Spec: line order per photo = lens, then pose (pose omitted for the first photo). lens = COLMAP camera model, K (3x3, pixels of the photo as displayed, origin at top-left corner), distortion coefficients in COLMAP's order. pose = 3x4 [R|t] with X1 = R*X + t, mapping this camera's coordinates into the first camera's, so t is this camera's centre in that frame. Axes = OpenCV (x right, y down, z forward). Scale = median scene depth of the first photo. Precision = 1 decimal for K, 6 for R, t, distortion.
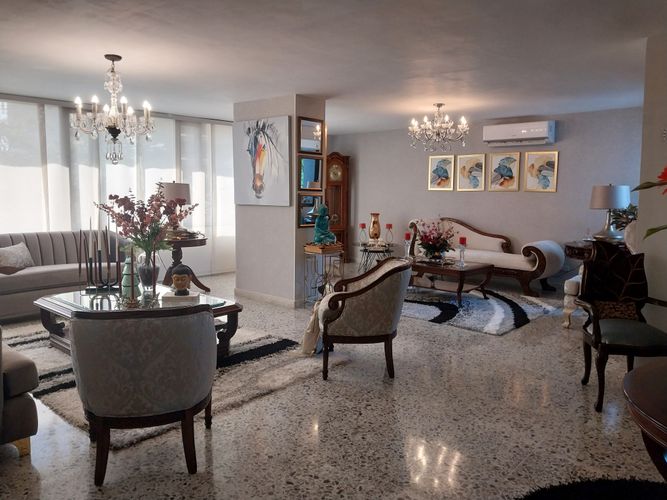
lens RADIAL K [[522.3, 0, 329.9], [0, 522.3, 234.4], [0, 0, 1]] dist [0.163226, -0.325053]
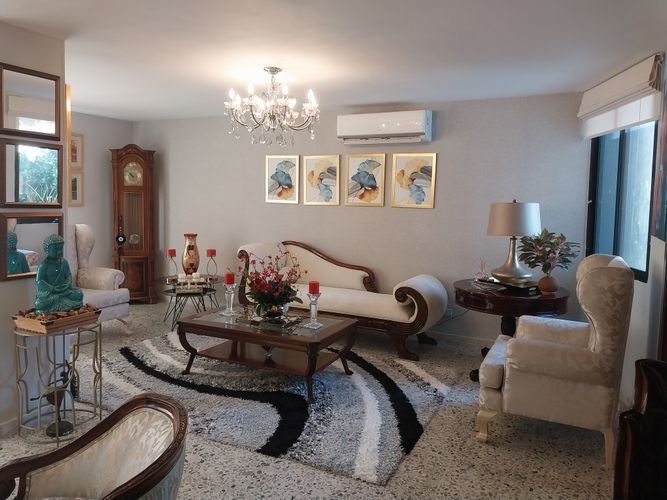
lens RADIAL K [[522.3, 0, 329.9], [0, 522.3, 234.4], [0, 0, 1]] dist [0.163226, -0.325053]
pose [[0.958953, -0.011861, 0.283318, 0.080493], [0.014069, 0.999884, -0.005758, -0.041461], [-0.283217, 0.009508, 0.959009, 0.338872]]
